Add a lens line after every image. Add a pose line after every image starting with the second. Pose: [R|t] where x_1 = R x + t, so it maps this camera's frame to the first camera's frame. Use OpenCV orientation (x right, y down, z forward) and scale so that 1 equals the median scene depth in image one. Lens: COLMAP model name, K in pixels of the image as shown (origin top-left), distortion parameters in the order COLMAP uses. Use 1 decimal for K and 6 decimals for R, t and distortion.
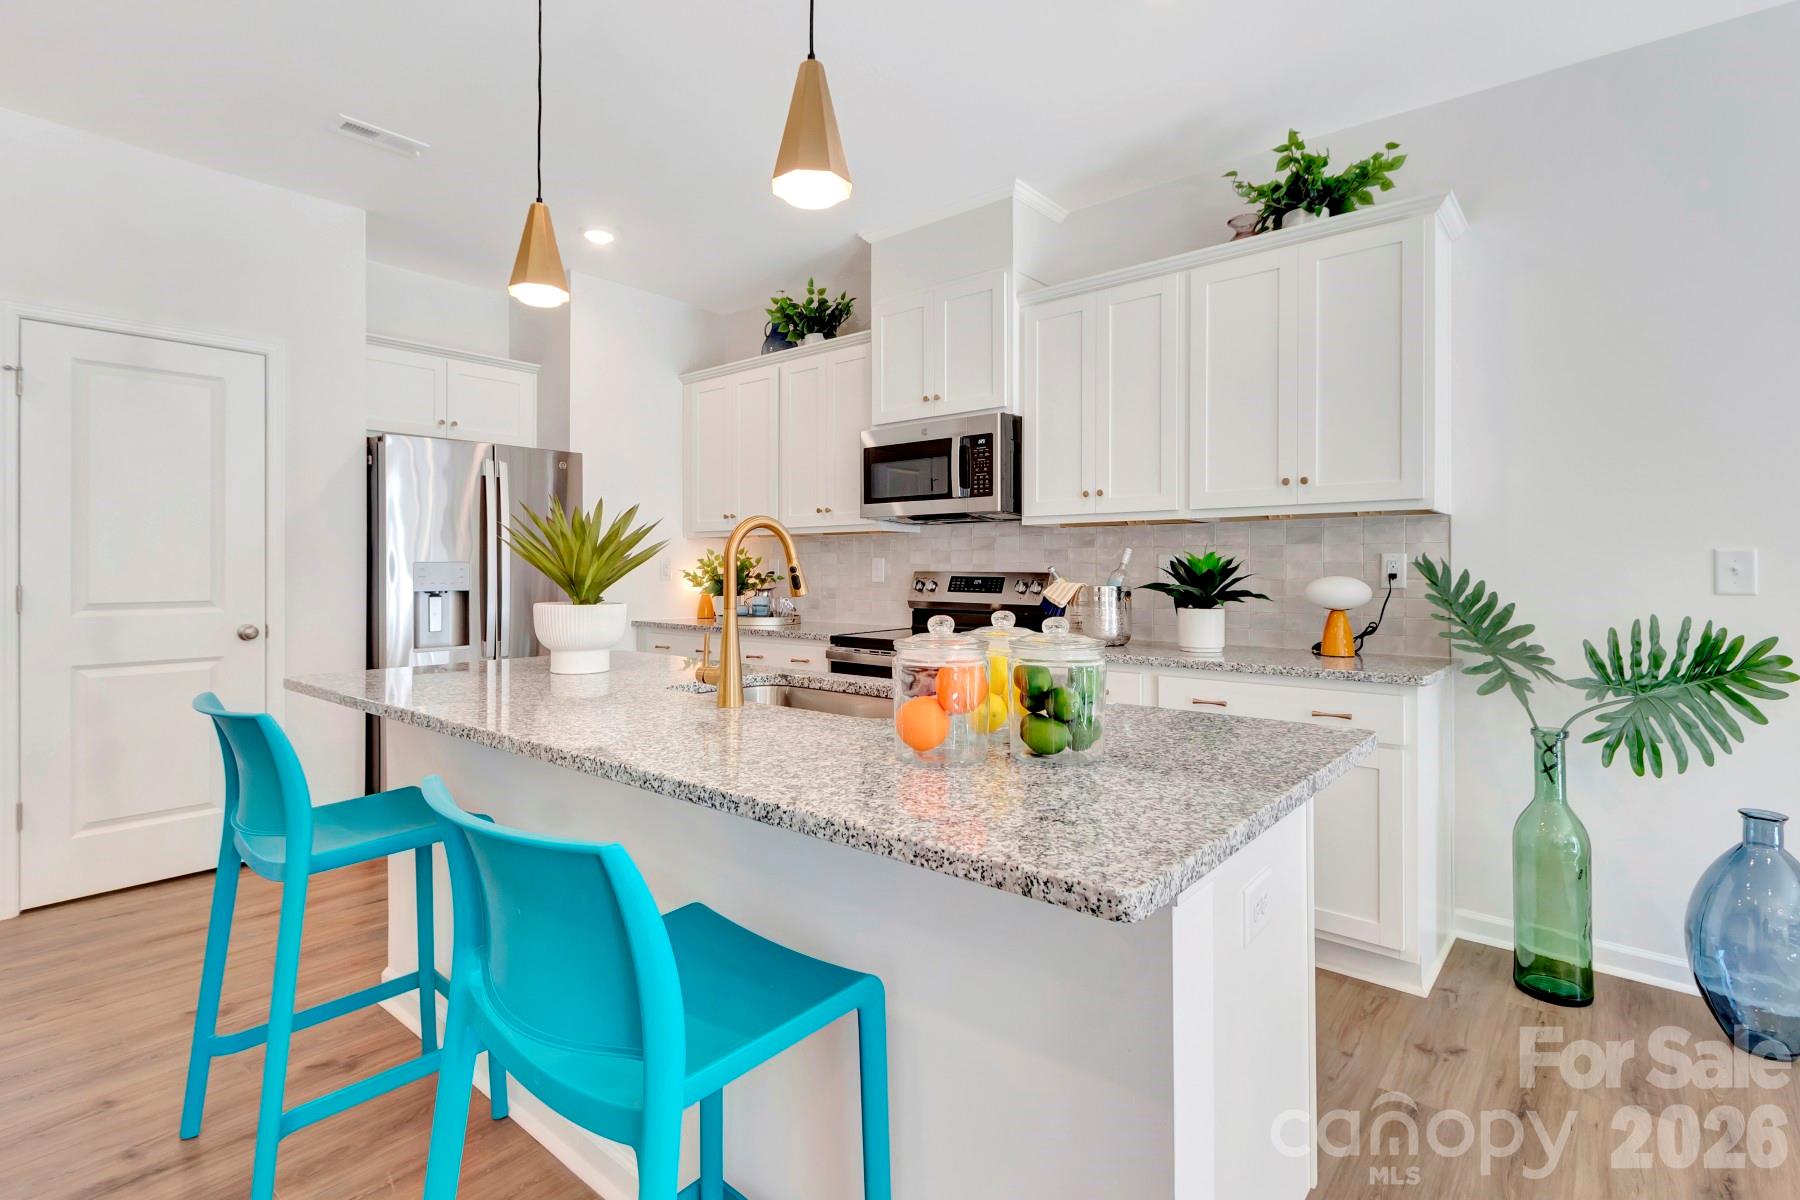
lens RADIAL K [[863.3, 0, 892.2], [0, 863.3, 556.8], [0, 0, 1]] dist [-0.000451, 0.000192]
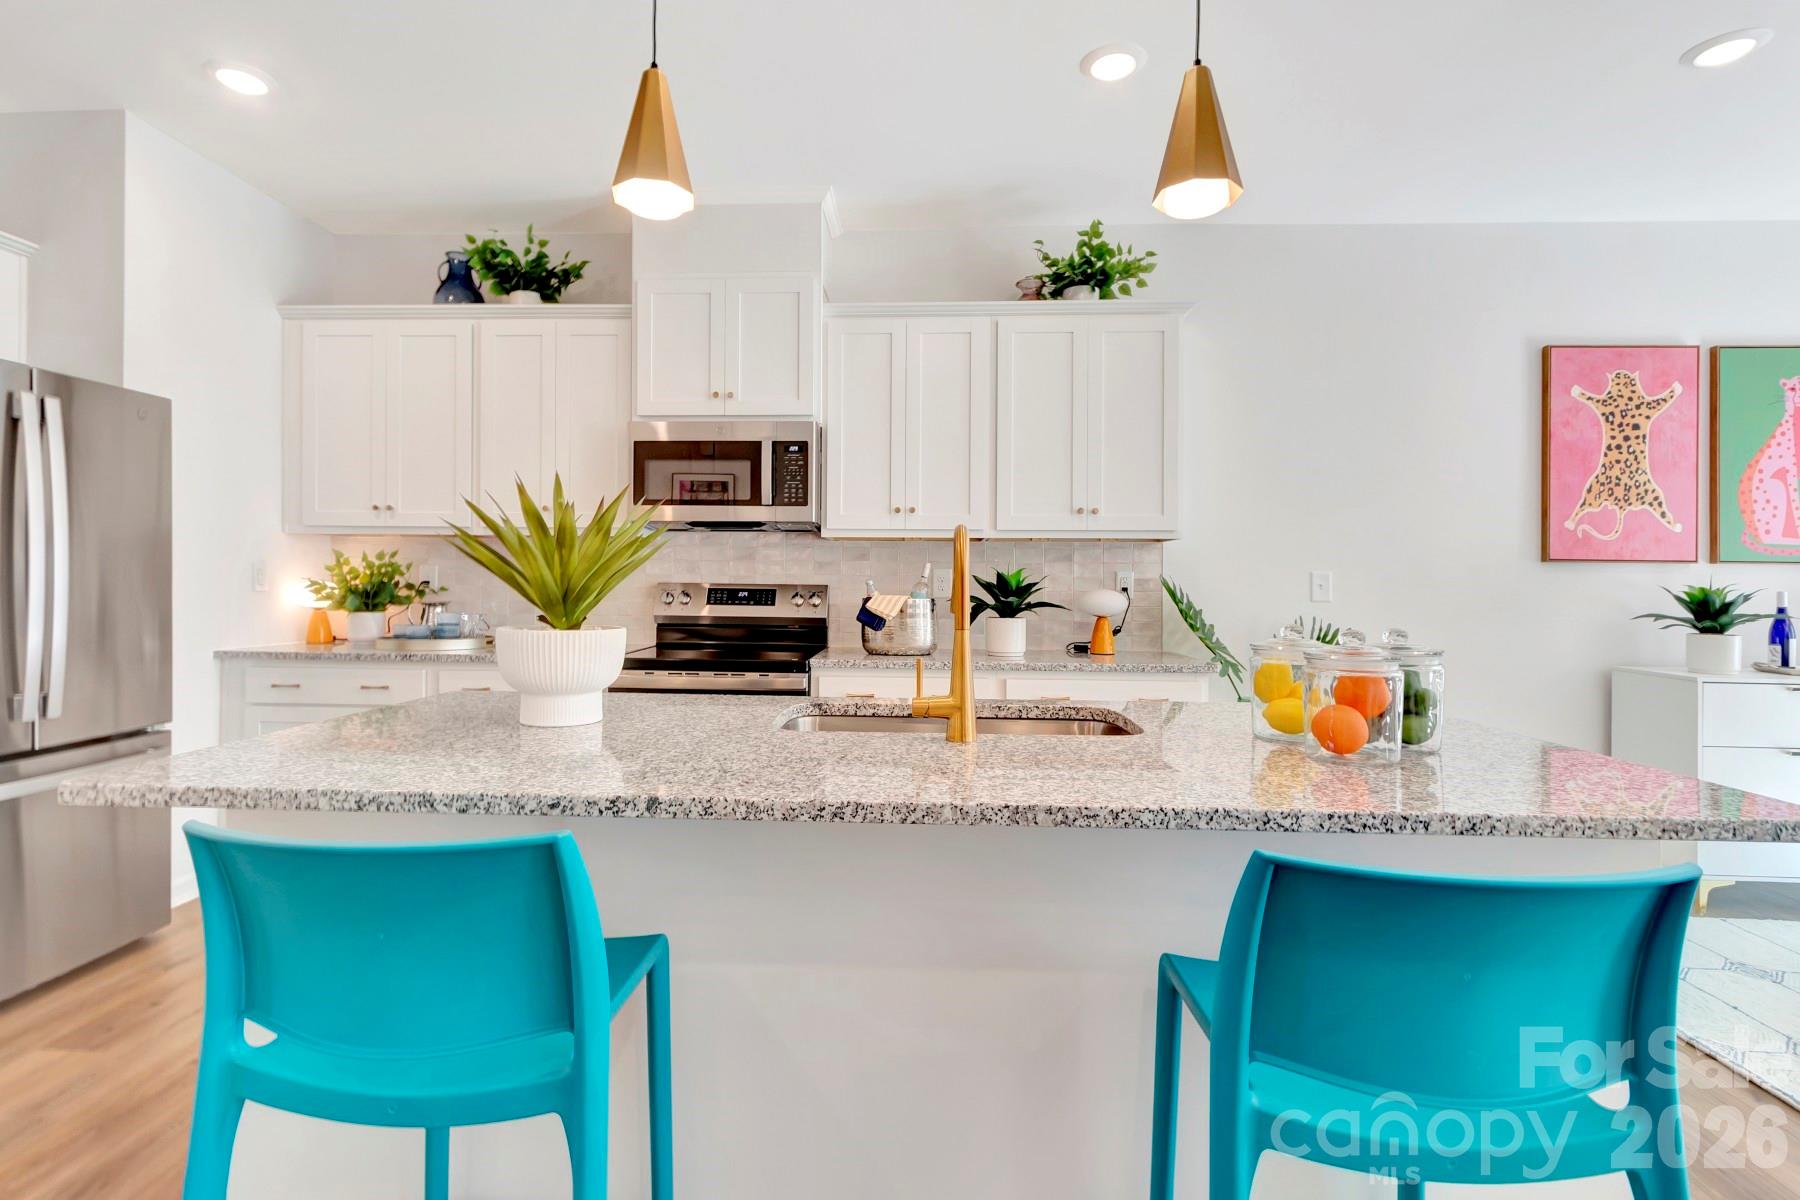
lens RADIAL K [[848.7, 0, 899.2], [0, 848.7, 569.8], [0, 0, 1]] dist [0.003097, 0.000081]
pose [[0.790841, 0.015822, 0.611817, -0.384911], [-0.018278, 0.999830, -0.002230, 0.001790], [-0.611748, -0.009419, 0.790996, 0.180728]]
